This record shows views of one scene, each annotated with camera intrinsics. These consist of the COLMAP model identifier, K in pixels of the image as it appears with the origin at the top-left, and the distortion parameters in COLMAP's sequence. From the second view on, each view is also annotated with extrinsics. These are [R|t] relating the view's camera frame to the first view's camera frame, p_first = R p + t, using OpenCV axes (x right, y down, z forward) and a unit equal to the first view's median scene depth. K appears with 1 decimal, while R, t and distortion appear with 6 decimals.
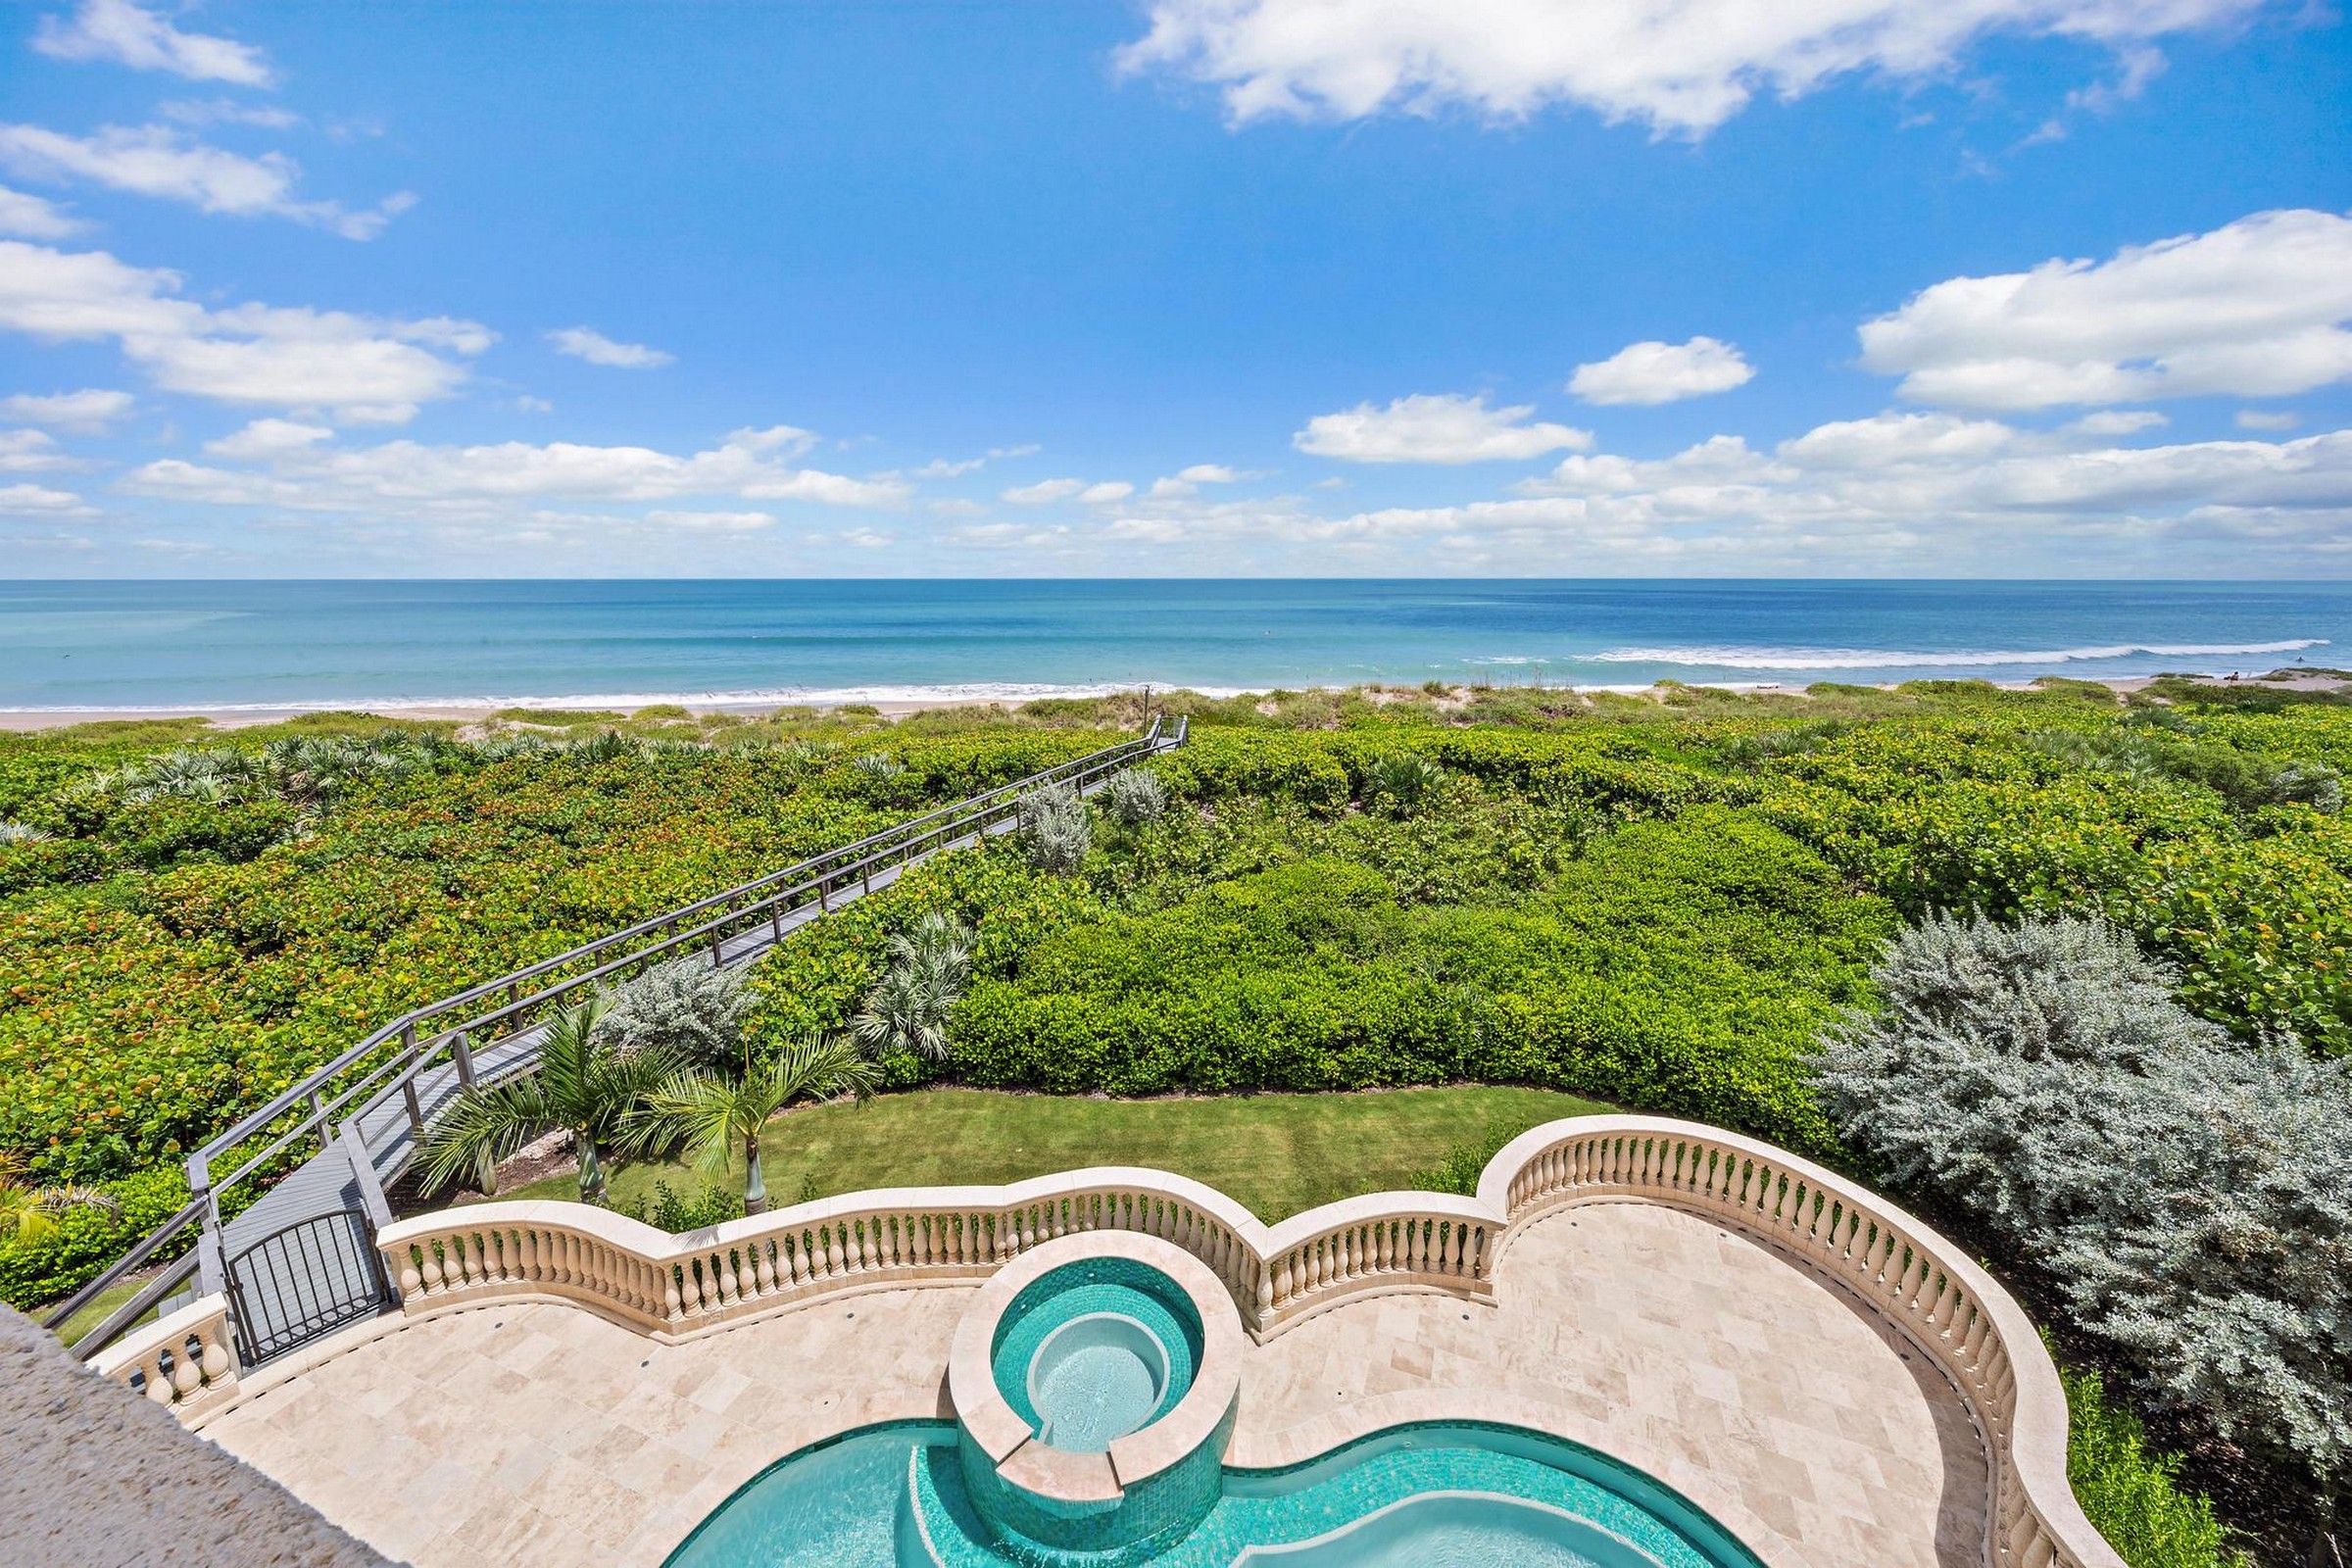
lens RADIAL K [[820.4, 0, 1167.8], [0, 820.4, 793.2], [0, 0, 1]] dist [-0.001400, -0.000232]
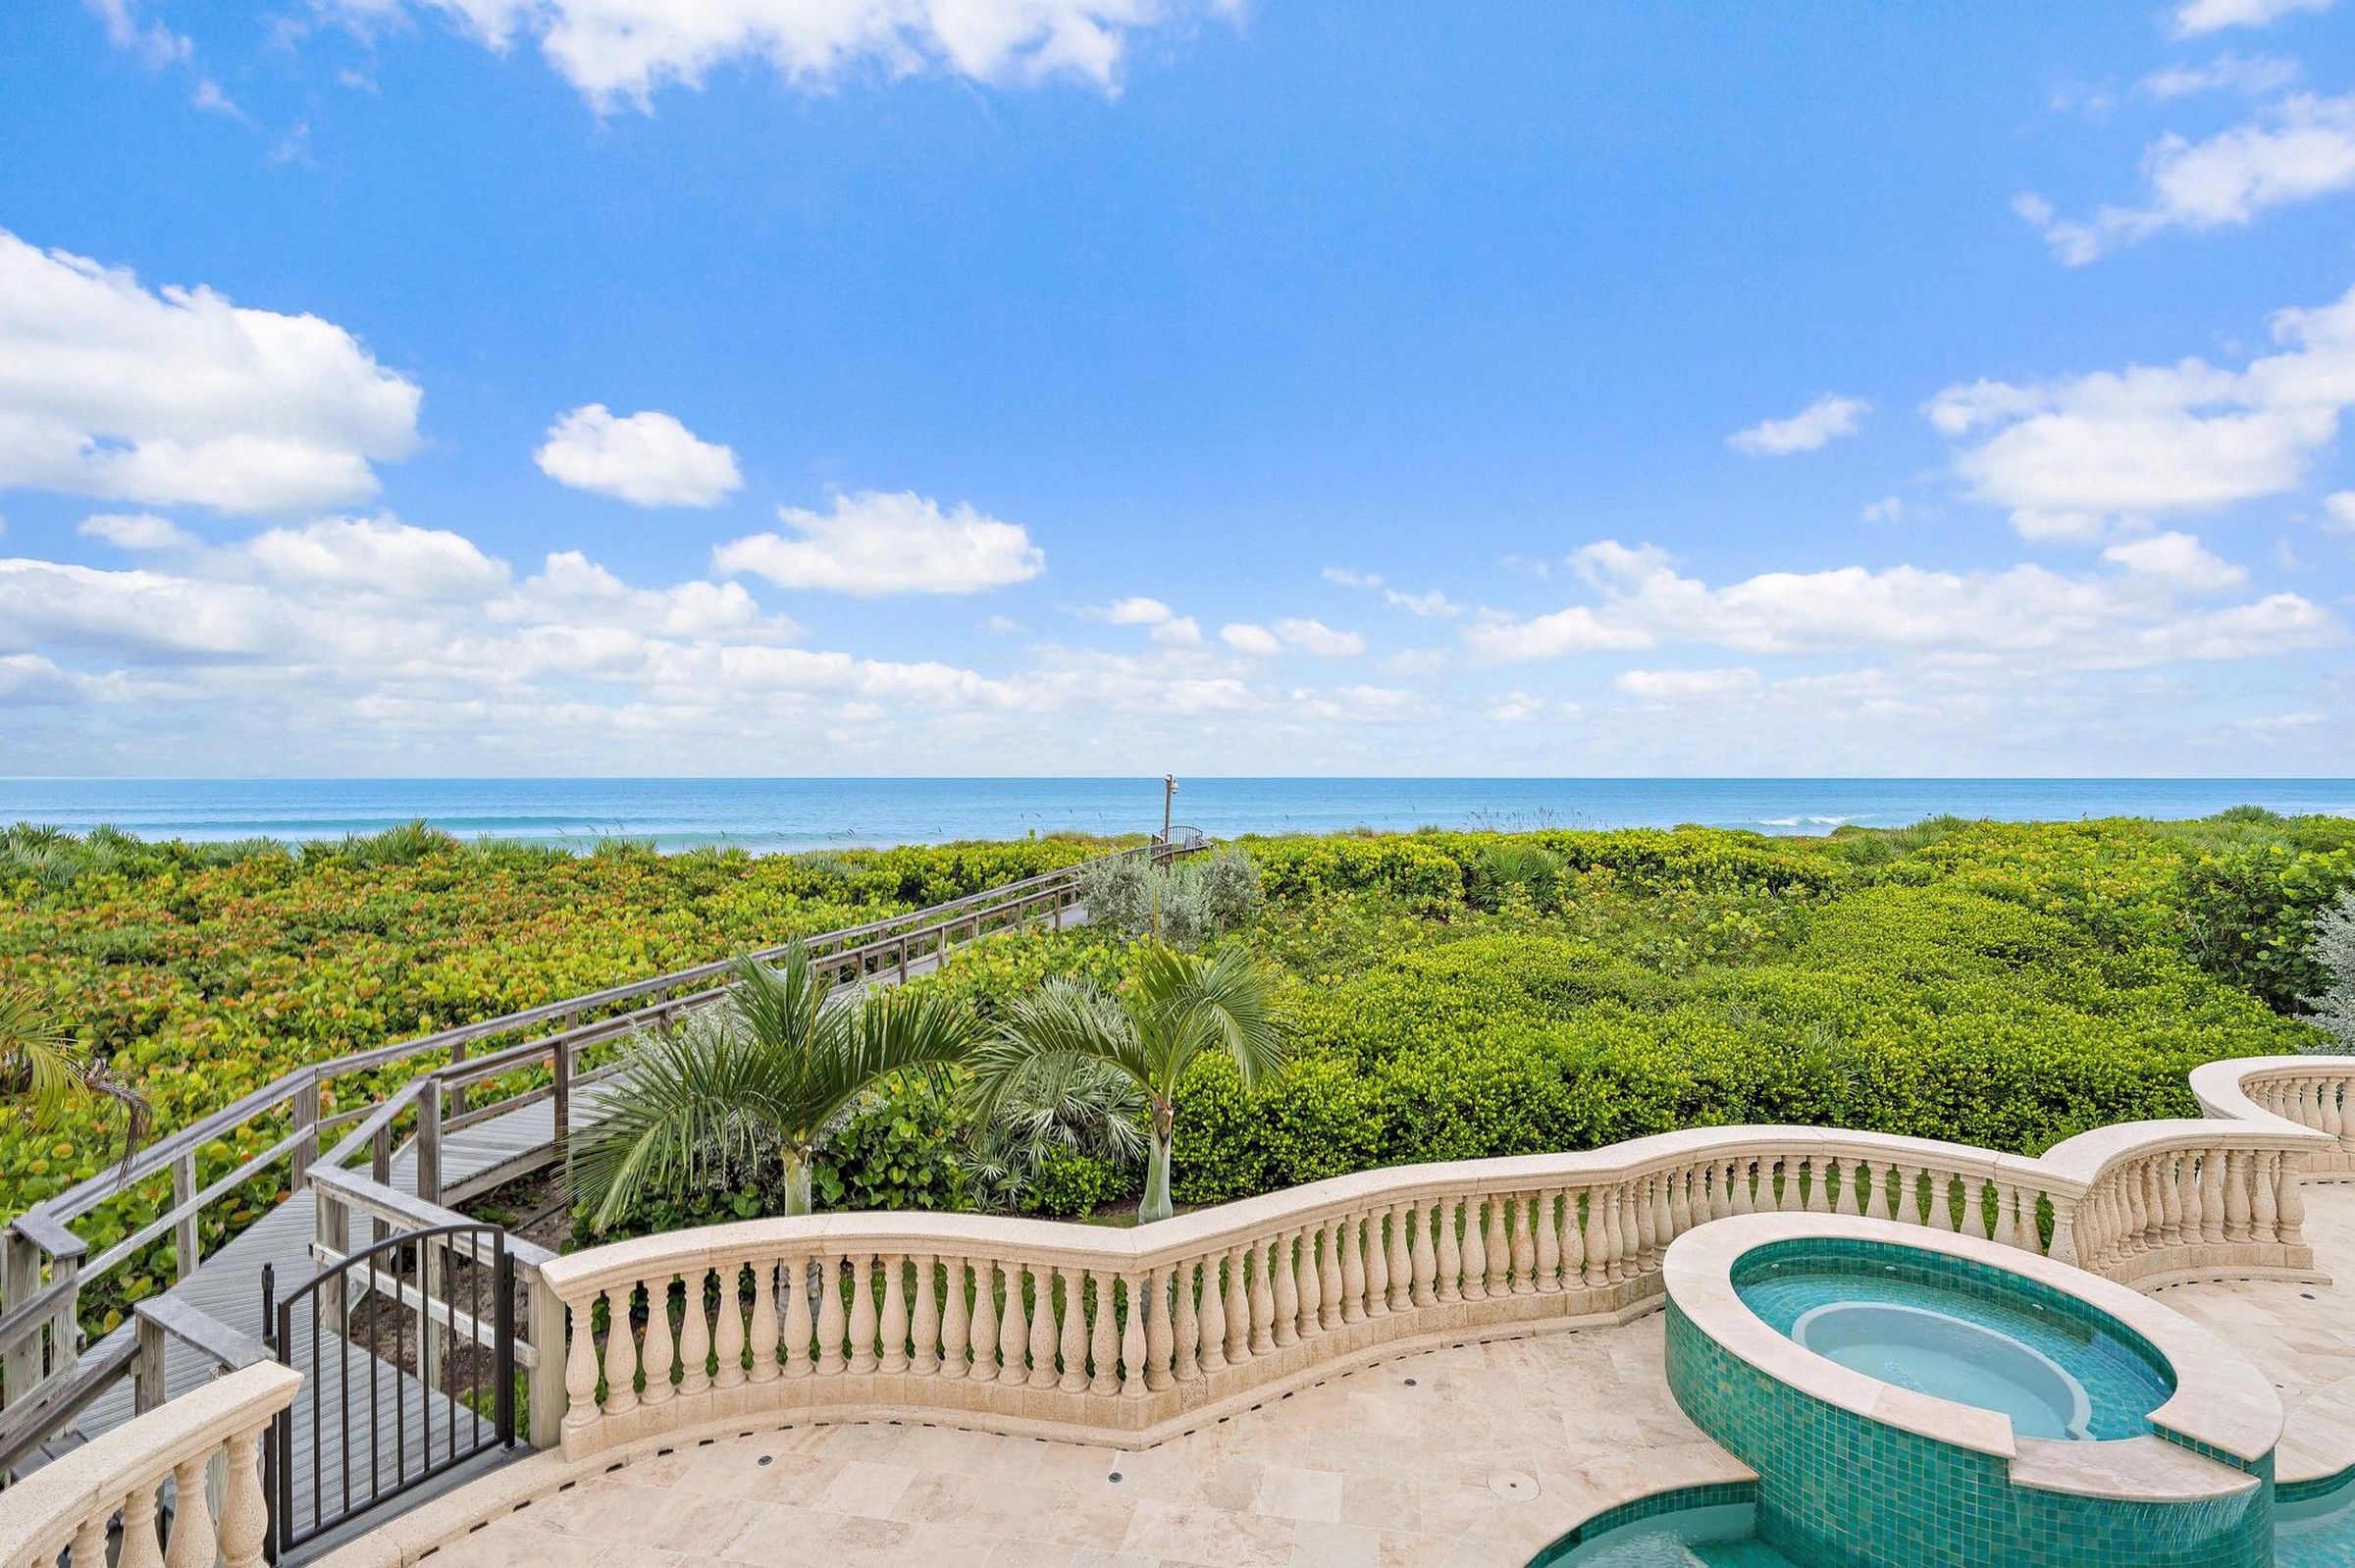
lens RADIAL K [[1033.5, 0, 1173.3], [0, 1033.5, 776.1], [0, 0, 1]] dist [0.000585, -0.000011]
pose [[0.987168, 0.001349, 0.159679, -0.381105], [0.037934, 0.969358, -0.242705, 0.230187], [-0.155114, 0.245648, 0.956868, 0.140900]]
